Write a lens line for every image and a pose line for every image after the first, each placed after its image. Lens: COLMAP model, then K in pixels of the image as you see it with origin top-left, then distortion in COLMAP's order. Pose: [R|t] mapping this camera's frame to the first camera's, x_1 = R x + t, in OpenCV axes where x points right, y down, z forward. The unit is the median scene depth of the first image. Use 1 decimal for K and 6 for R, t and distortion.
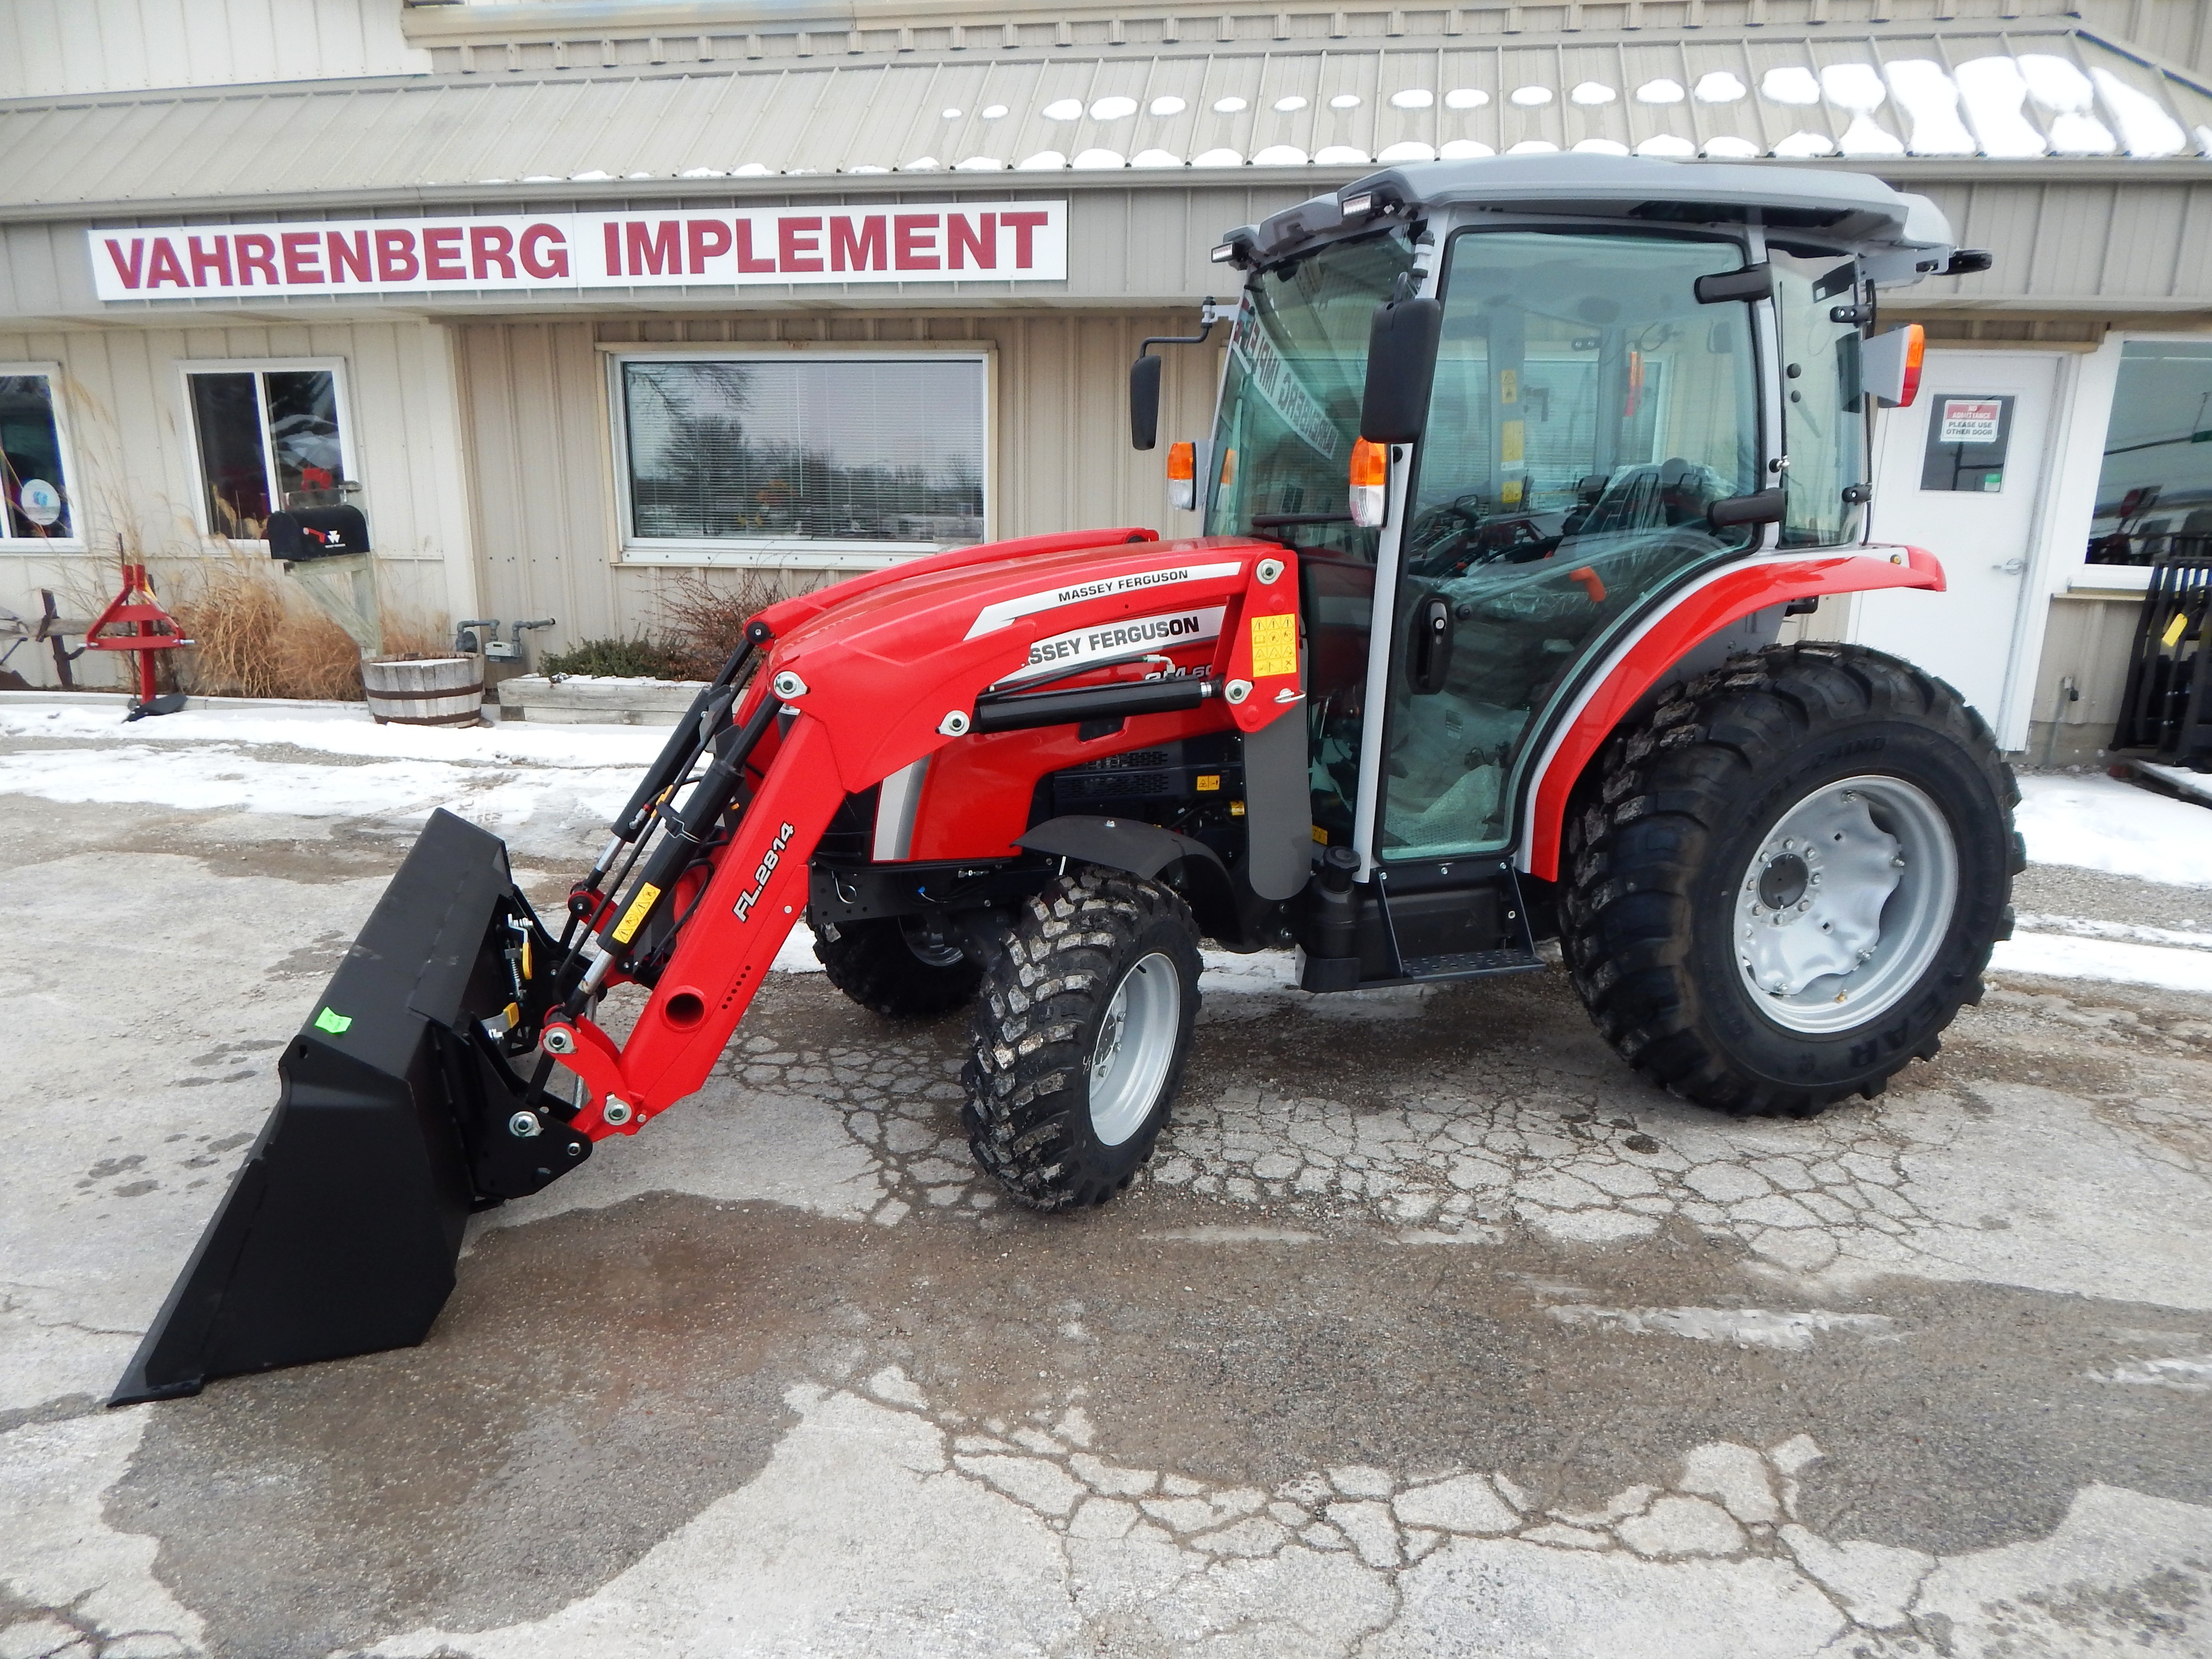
lens RADIAL K [[1469.4, 0, 1117.8], [0, 1469.4, 811.6], [0, 0, 1]] dist [0.000226, -0.005075]
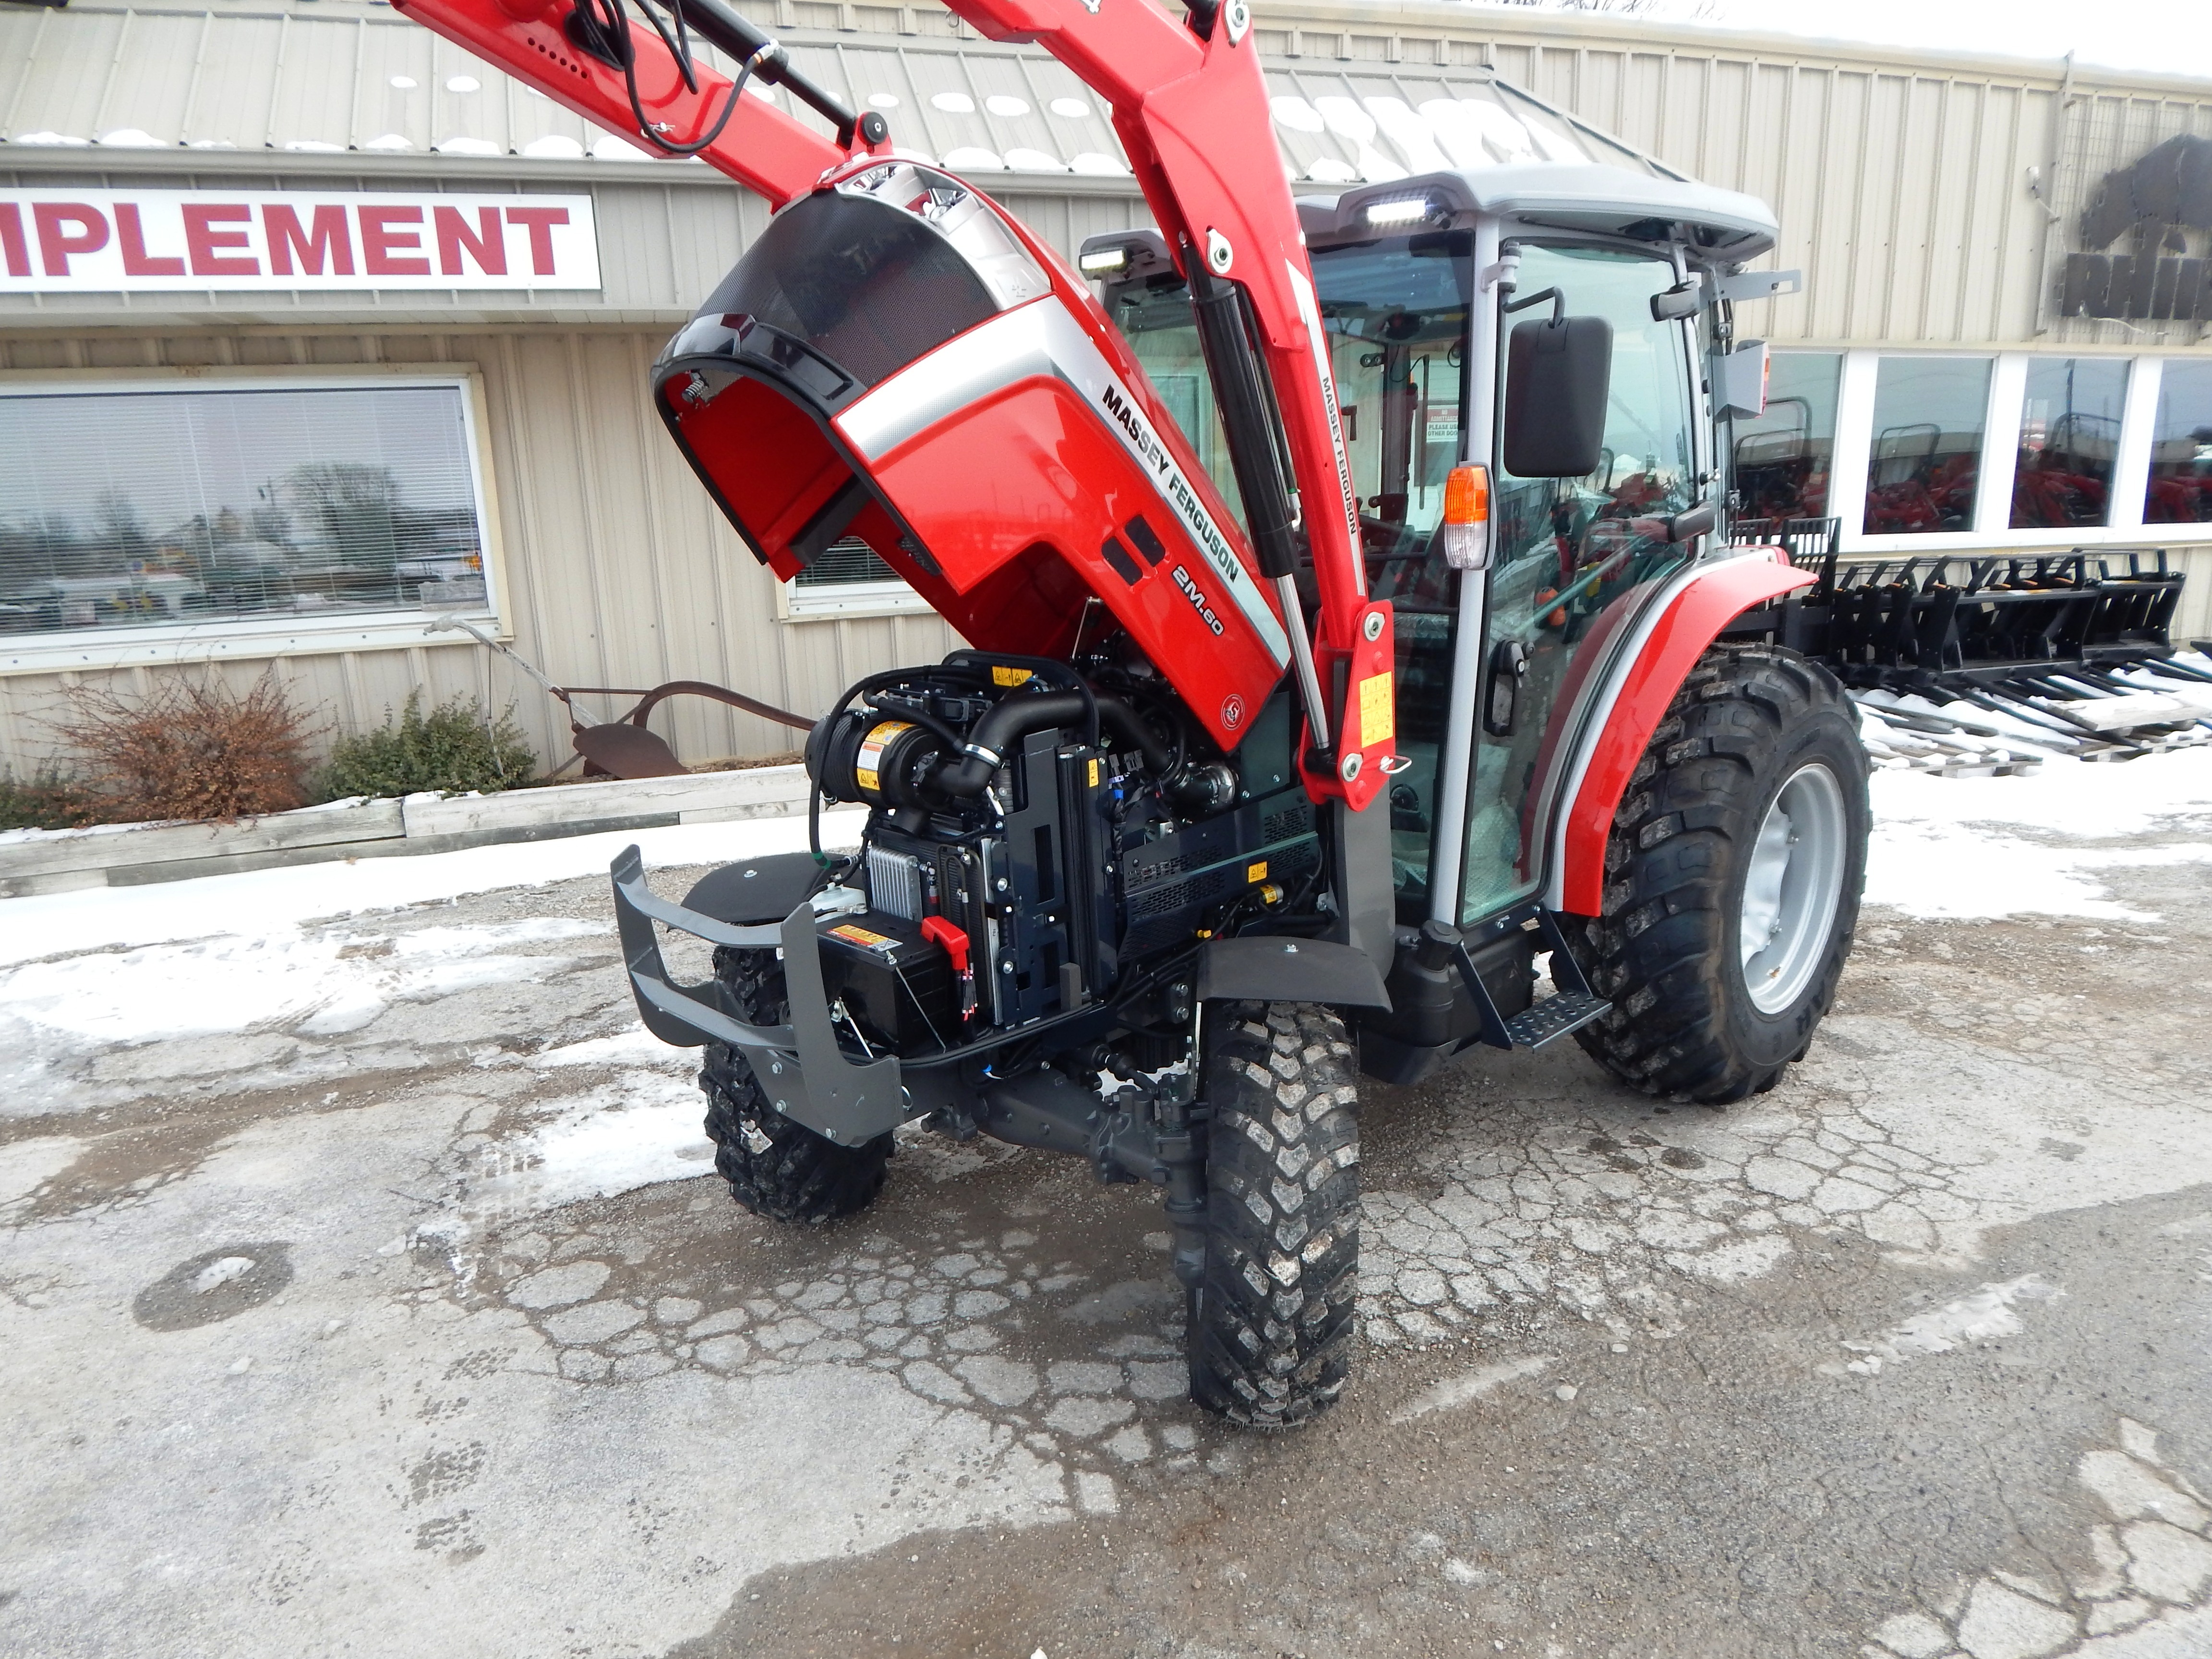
lens RADIAL K [[1469.4, 0, 1113.1], [0, 1469.4, 820.4], [0, 0, 1]] dist [0.000226, -0.005075]
pose [[0.885878, -0.146309, 0.440243, -0.348861], [0.148263, 0.988488, 0.030170, -0.078839], [-0.439589, 0.038545, 0.897371, 0.232032]]
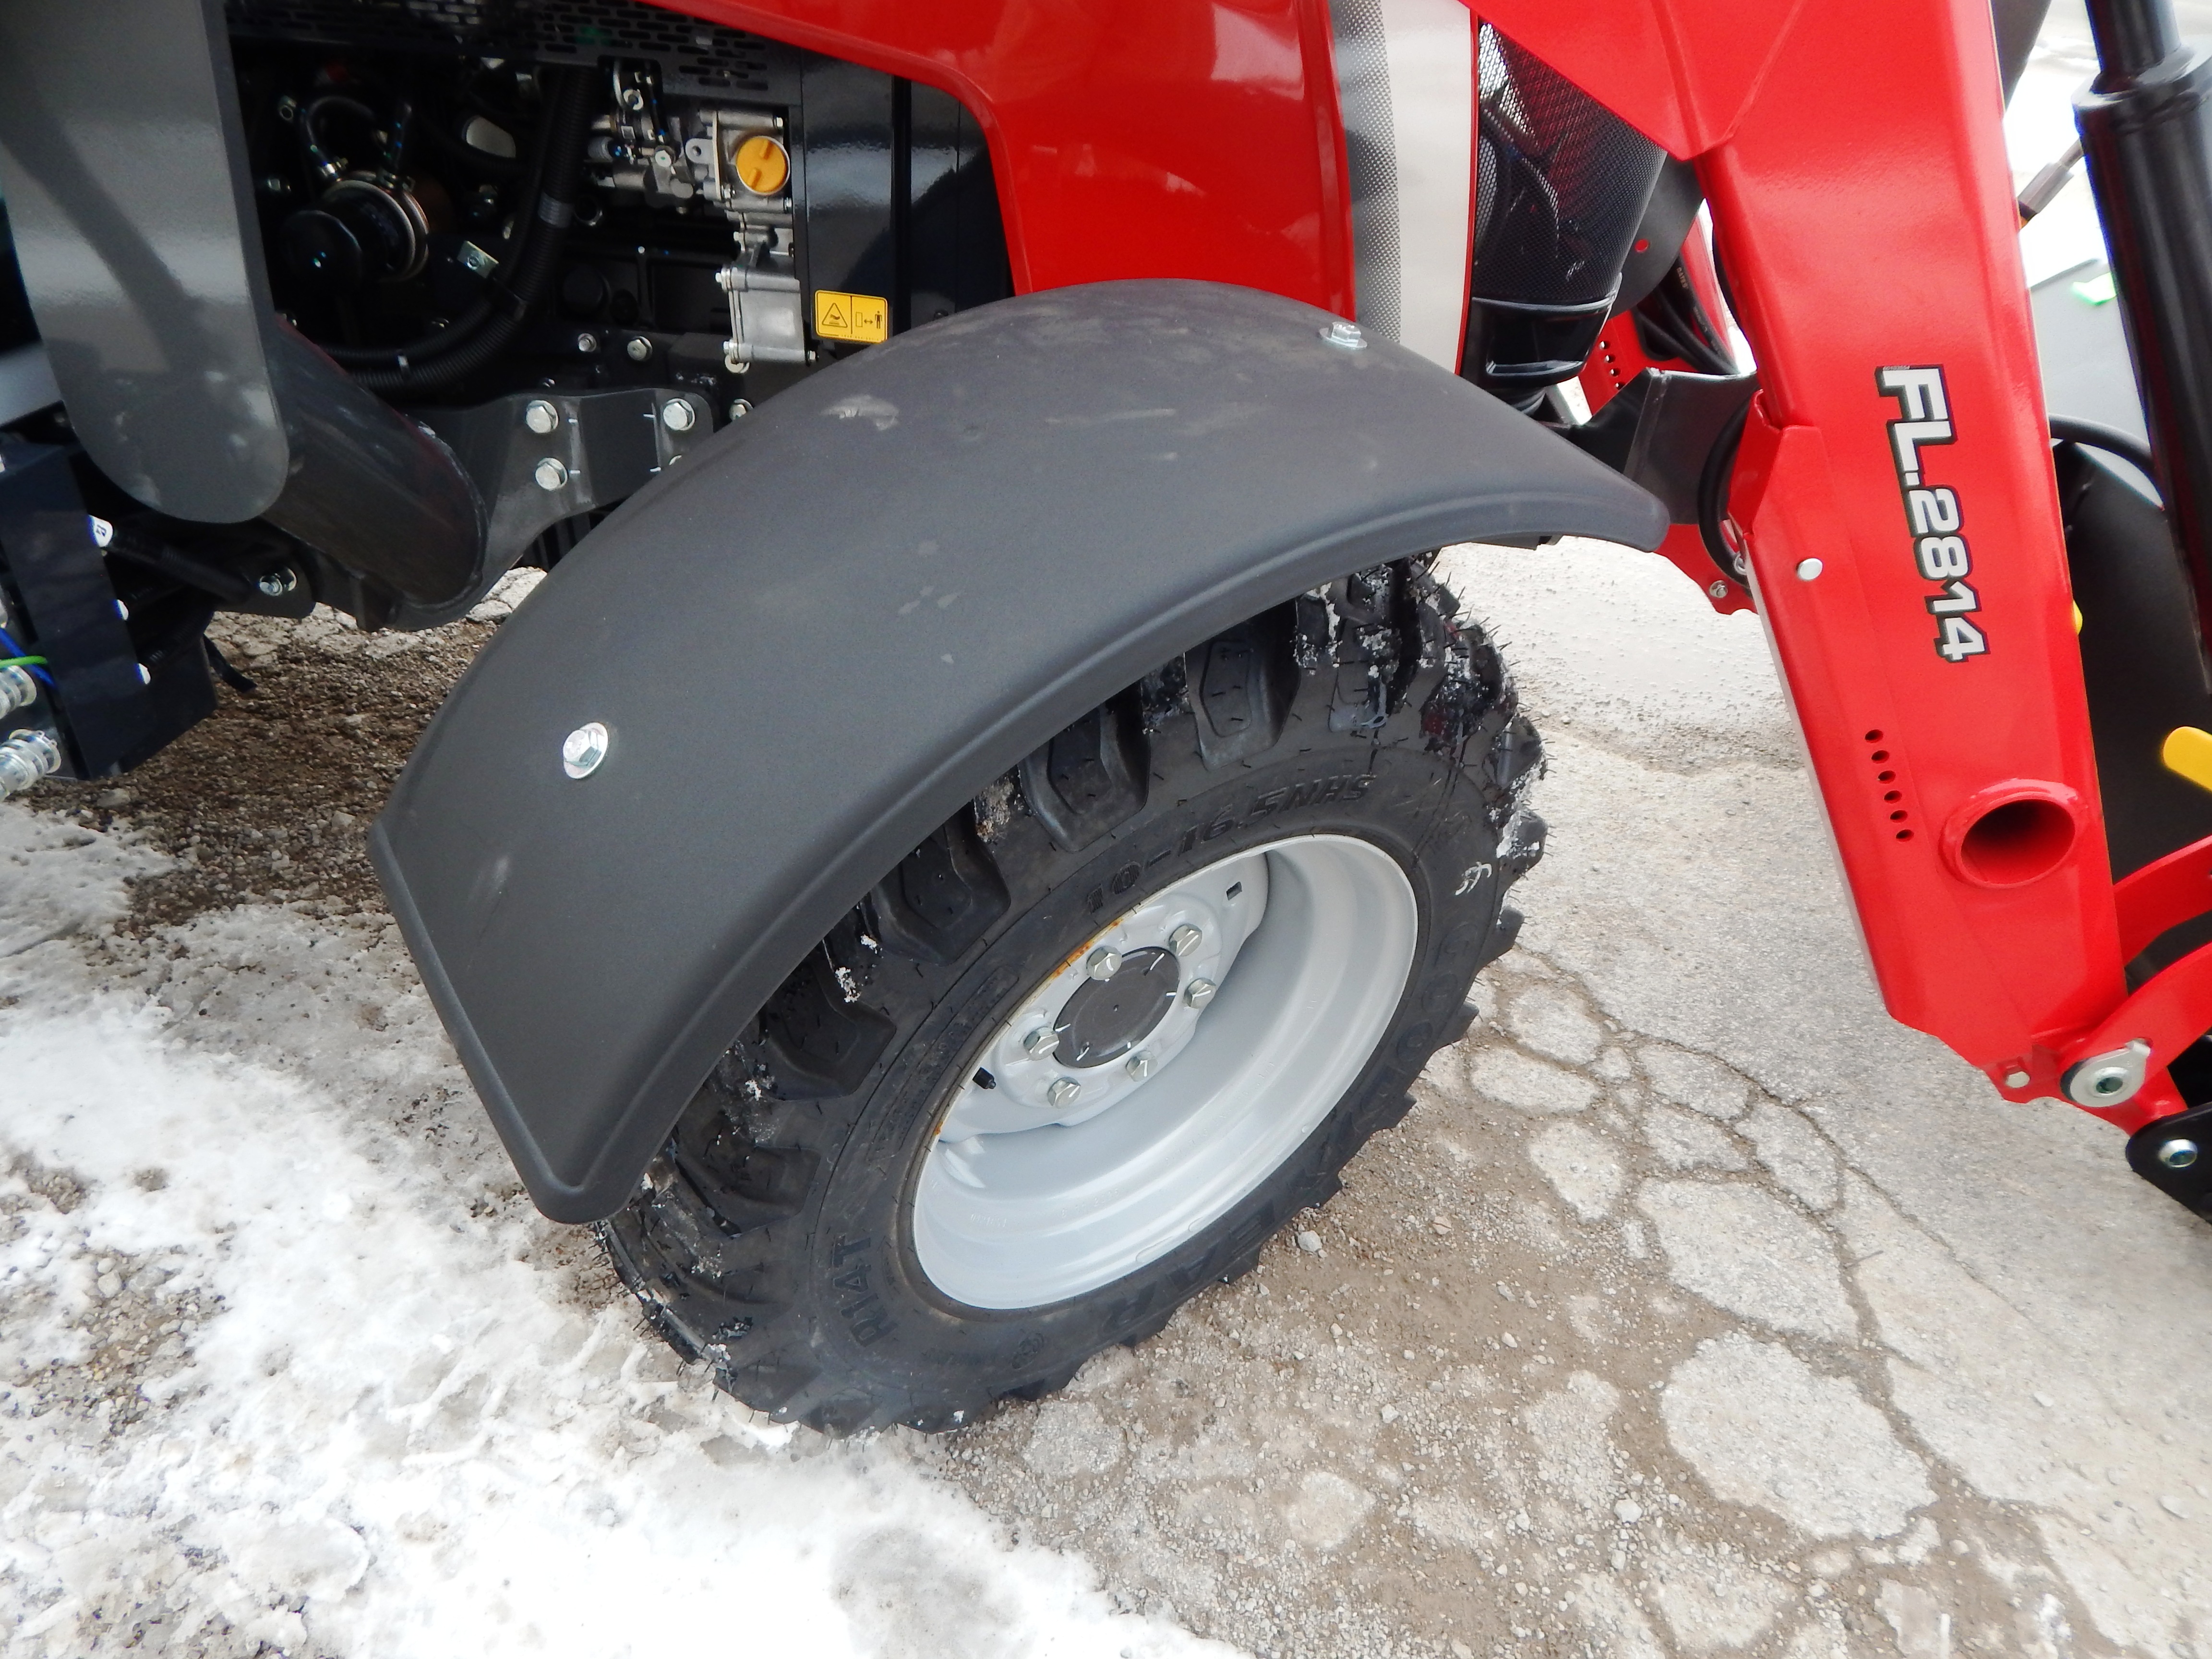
lens RADIAL K [[1469.4, 0, 1113.2], [0, 1469.4, 841.5], [0, 0, 1]] dist [0.000226, -0.005075]
pose [[-0.928562, -0.265805, 0.259076, -0.215834], [0.021084, 0.659086, 0.751772, -0.164878], [-0.370578, 0.703529, -0.606398, 1.234945]]
